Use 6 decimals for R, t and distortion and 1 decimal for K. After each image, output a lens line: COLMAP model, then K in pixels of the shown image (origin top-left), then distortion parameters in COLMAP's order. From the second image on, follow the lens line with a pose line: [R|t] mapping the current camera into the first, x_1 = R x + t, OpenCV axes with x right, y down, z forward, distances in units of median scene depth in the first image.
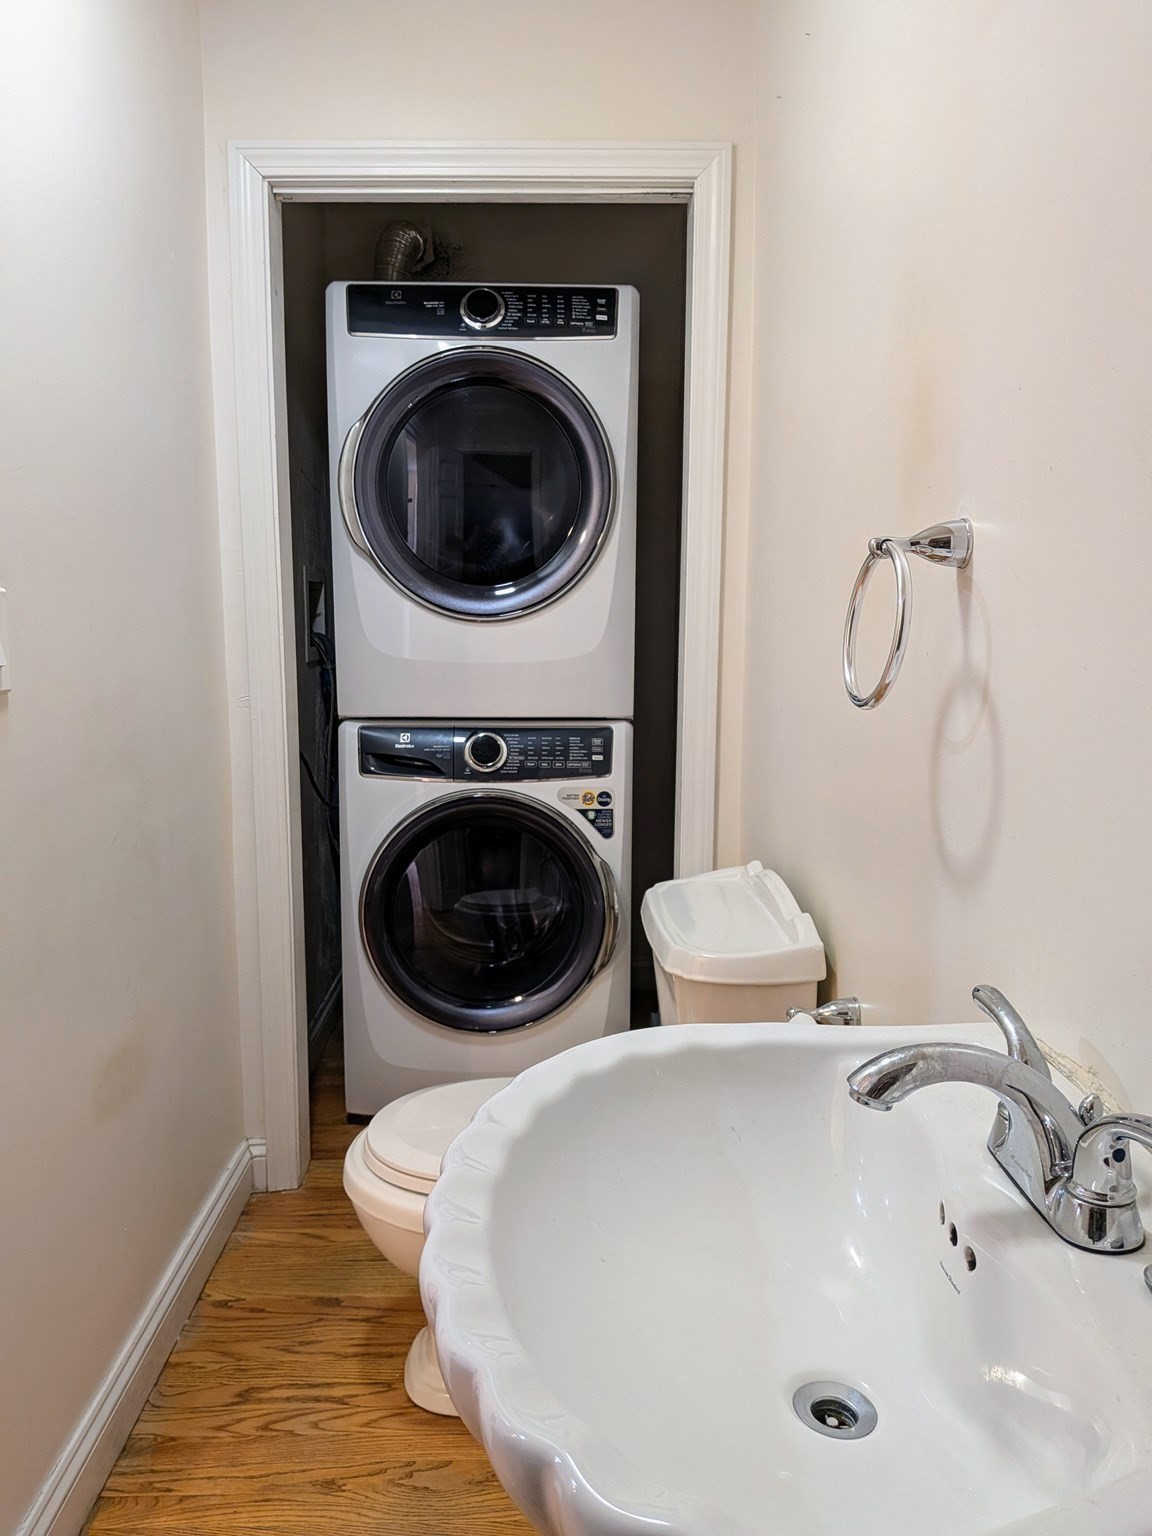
lens RADIAL K [[1124.8, 0, 572.3], [0, 1124.8, 768.0], [0, 0, 1]] dist [-0.031774, -0.000737]
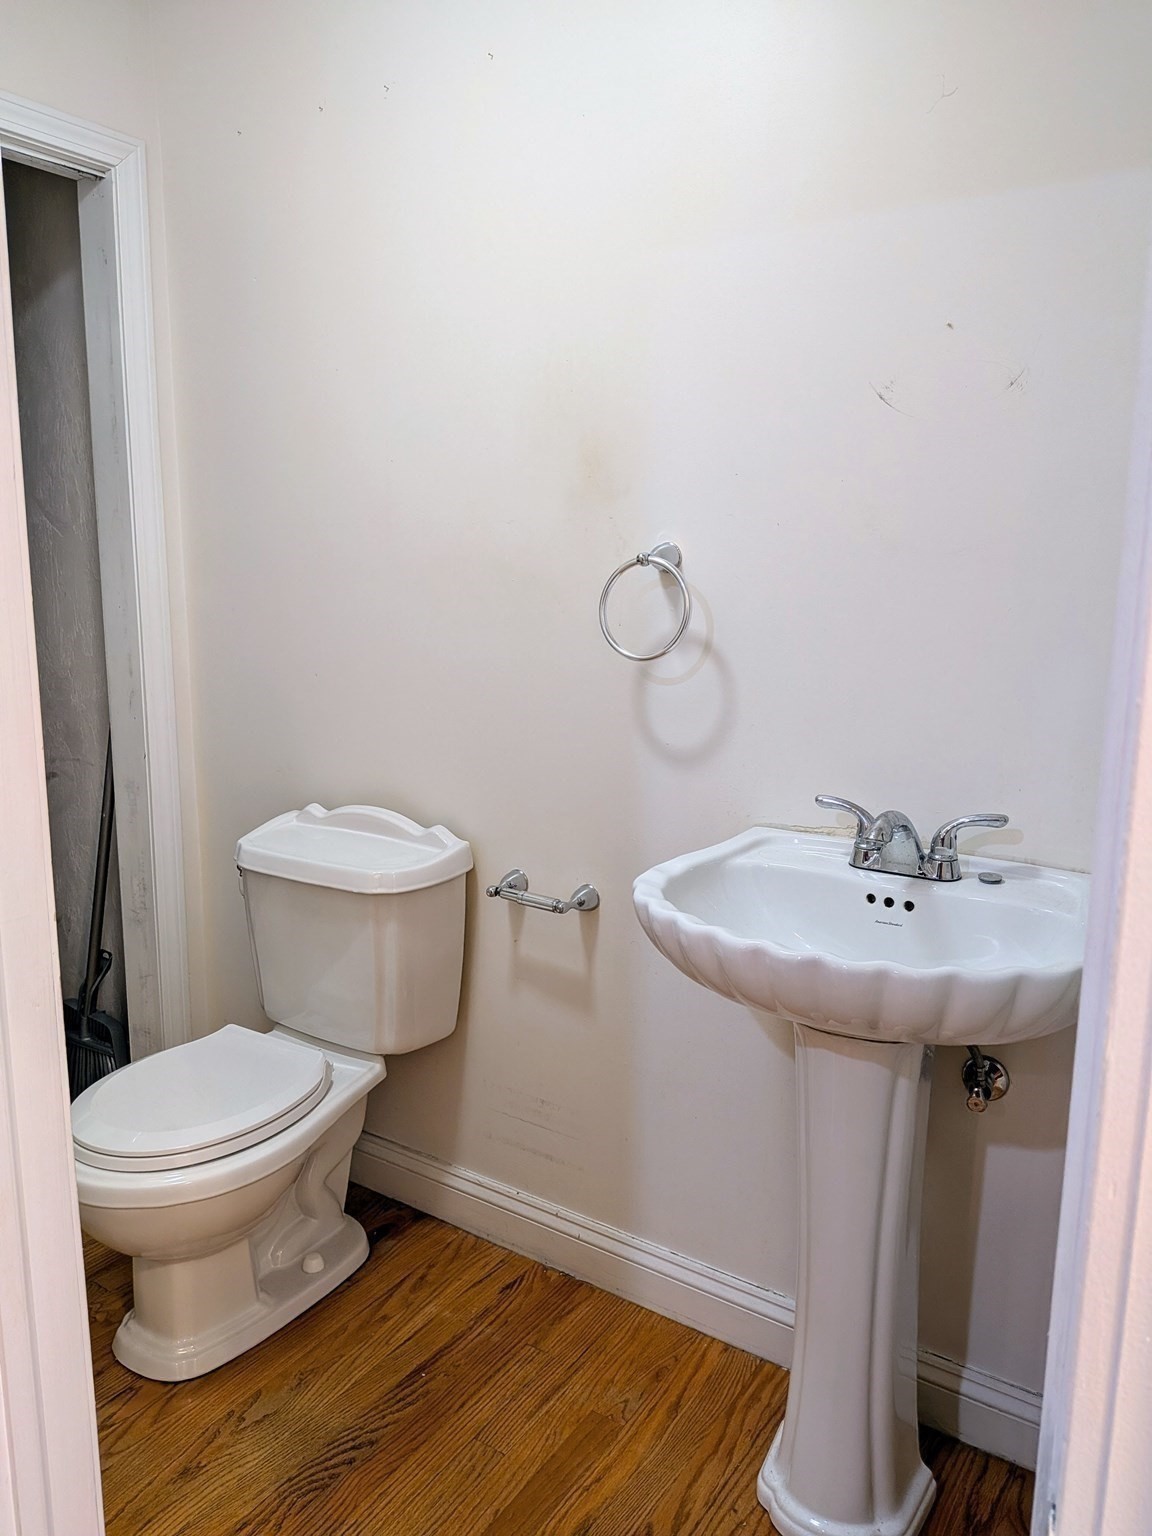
lens RADIAL K [[1124.8, 0, 571.7], [0, 1124.8, 767.4], [0, 0, 1]] dist [-0.031774, -0.000737]
pose [[0.570923, -0.141934, 0.808642, -0.738761], [0.108685, 0.989341, 0.096916, -0.046137], [-0.813778, 0.032556, 0.580264, 0.110564]]
